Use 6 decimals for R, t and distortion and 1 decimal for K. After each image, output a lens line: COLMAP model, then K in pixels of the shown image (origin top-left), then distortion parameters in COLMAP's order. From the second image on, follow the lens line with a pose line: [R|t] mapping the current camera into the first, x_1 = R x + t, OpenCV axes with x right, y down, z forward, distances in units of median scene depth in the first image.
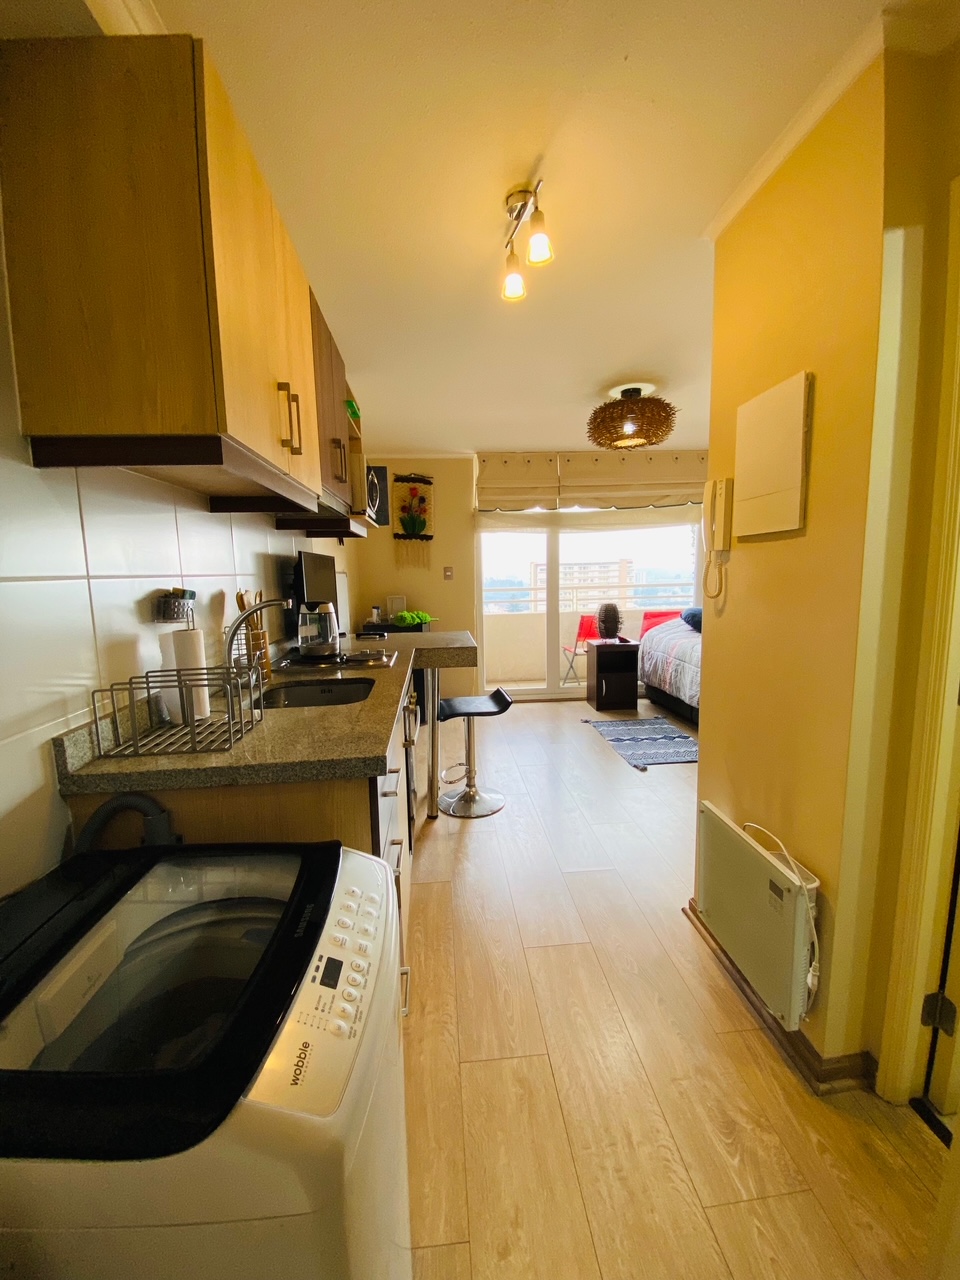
lens RADIAL K [[526.5, 0, 480.0], [0, 526.5, 640.0], [0, 0, 1]] dist [0.023290, -0.023131]
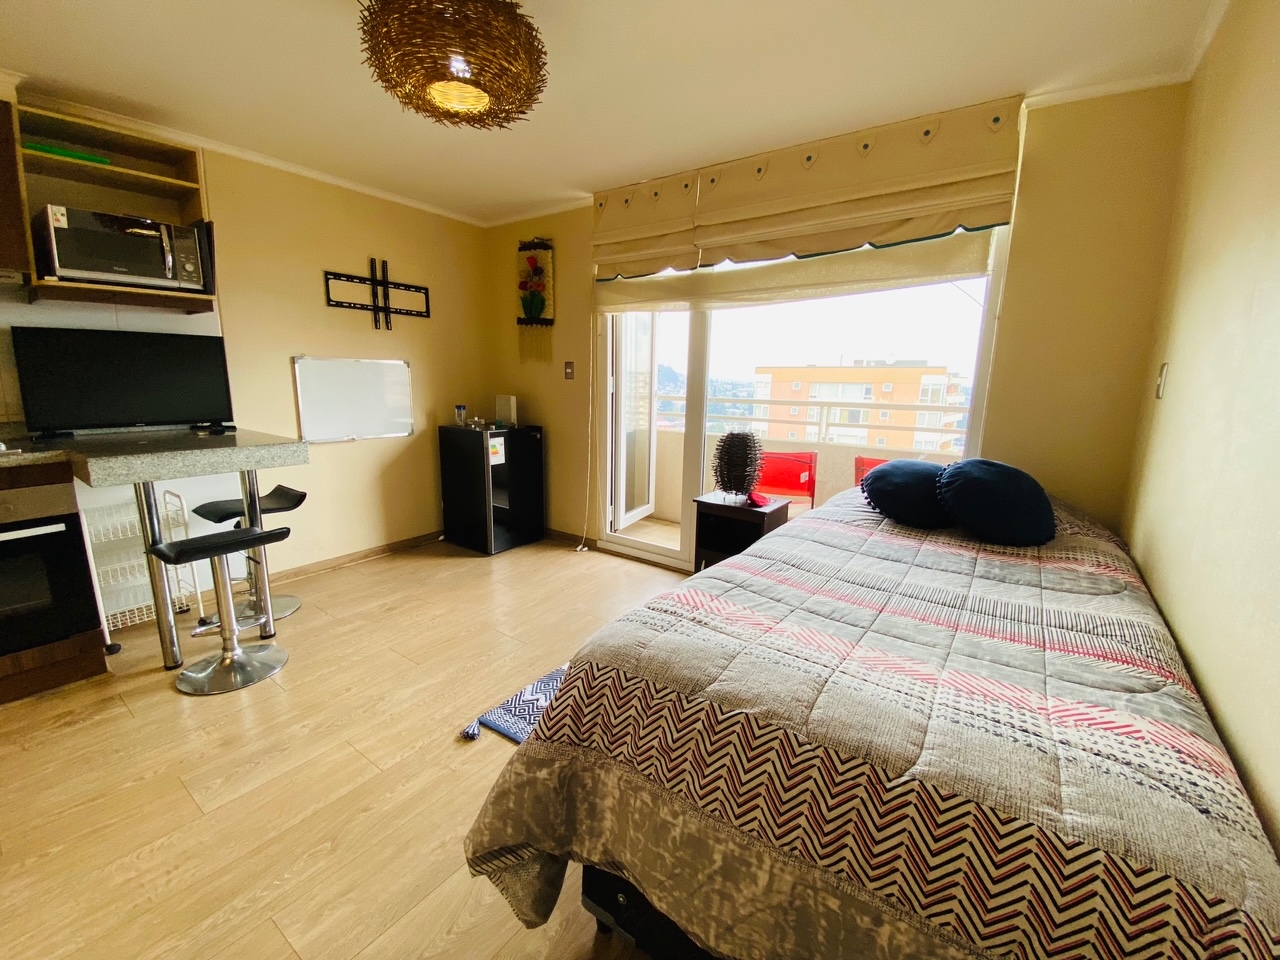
lens RADIAL K [[526.5, 0, 636.6], [0, 526.5, 478.1], [0, 0, 1]] dist [0.023290, -0.023131]
pose [[0.775825, 0.150767, -0.612670, 0.508774], [-0.113715, 0.988542, 0.099266, -0.061028], [0.620616, -0.007343, 0.784080, 0.478325]]
